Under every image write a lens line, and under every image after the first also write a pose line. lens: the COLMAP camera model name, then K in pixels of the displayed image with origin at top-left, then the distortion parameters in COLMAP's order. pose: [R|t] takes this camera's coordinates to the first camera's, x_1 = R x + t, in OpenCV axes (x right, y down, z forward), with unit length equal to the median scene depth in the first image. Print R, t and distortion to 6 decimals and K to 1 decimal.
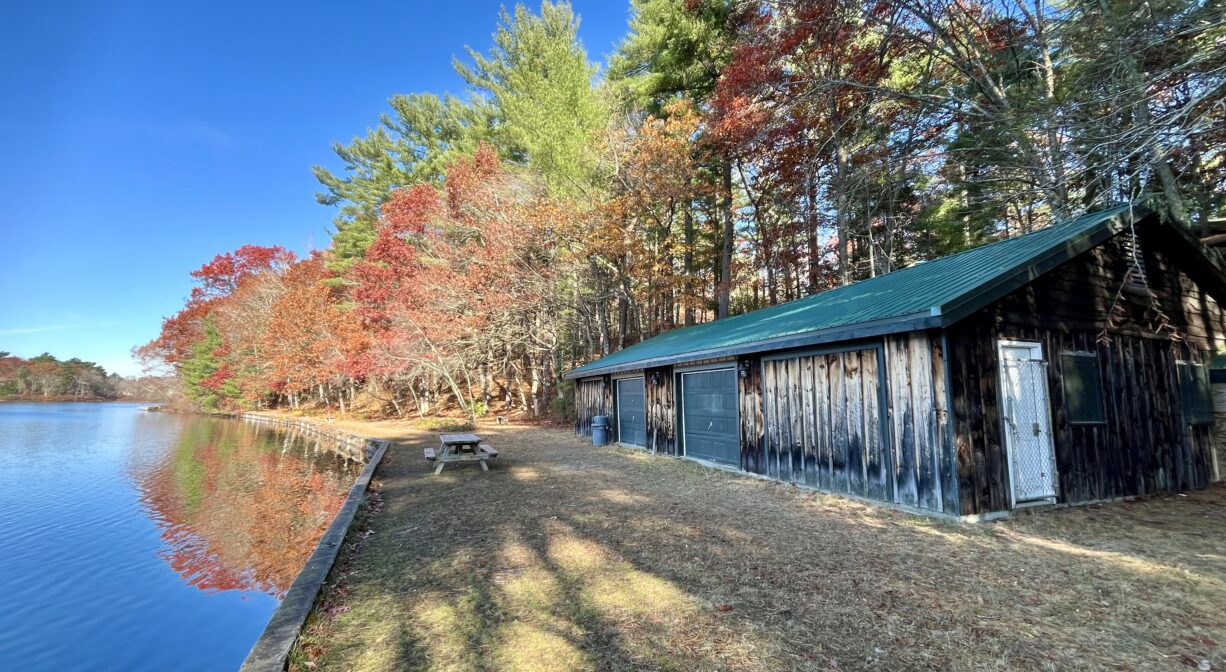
lens RADIAL K [[487.7, 0, 609.9], [0, 487.7, 358.4], [0, 0, 1]] dist [-0.000511, -0.000058]
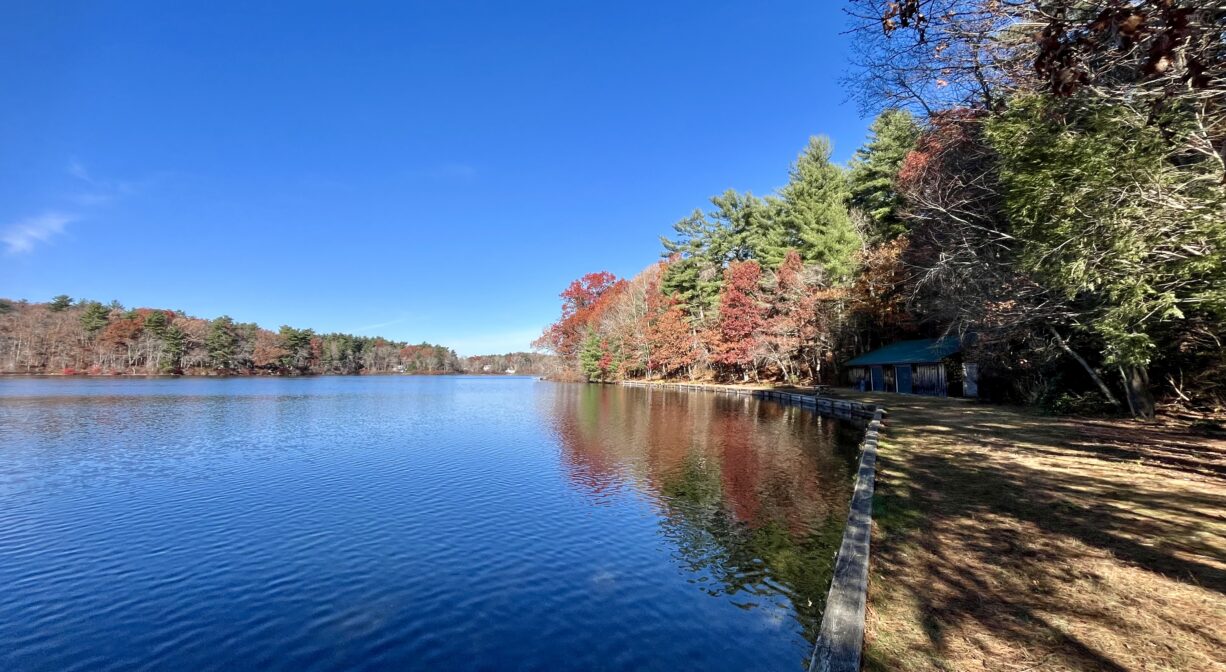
lens RADIAL K [[487.7, 0, 609.9], [0, 487.7, 358.4], [0, 0, 1]] dist [-0.000511, -0.000058]
pose [[0.903841, -0.015177, -0.427600, -0.042285], [0.039406, 0.998076, 0.047871, -0.059526], [0.426051, -0.060118, 0.902700, -0.638648]]
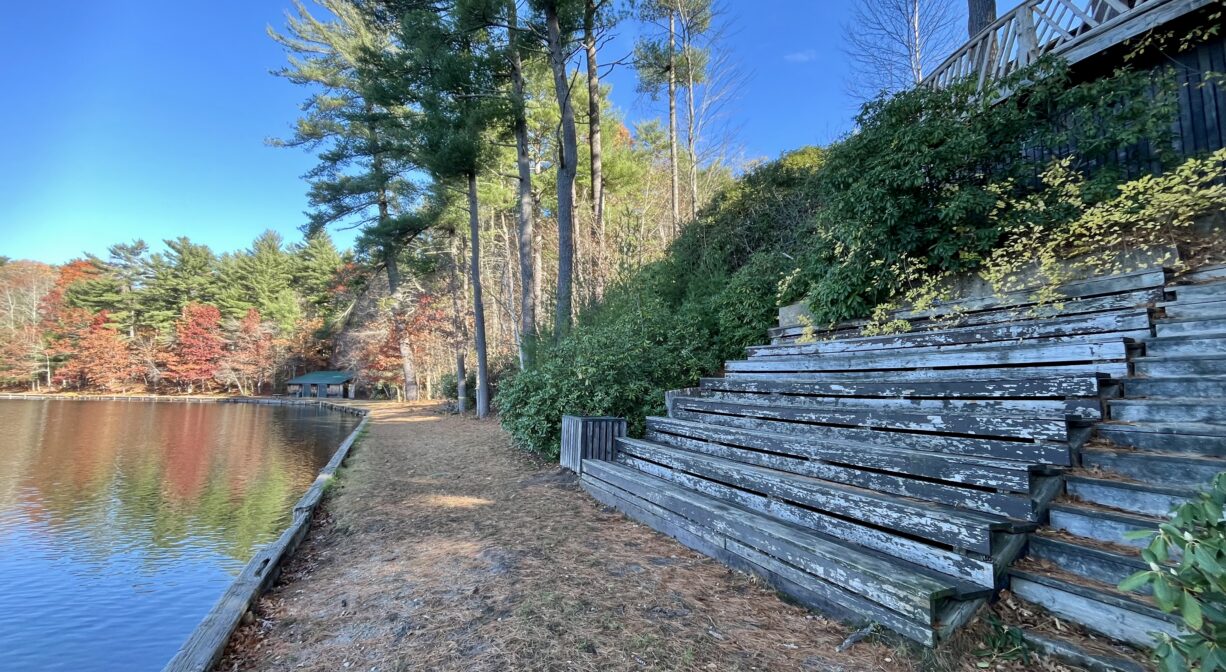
lens RADIAL K [[463.7, 0, 613.0], [0, 463.7, 336.0], [0, 0, 1]] dist [-0.000080, 0.000001]
pose [[0.749200, 0.082300, 0.657211, -0.248471], [-0.067022, 0.996577, -0.048395, -0.141435], [-0.658944, -0.007790, 0.752152, -1.508205]]
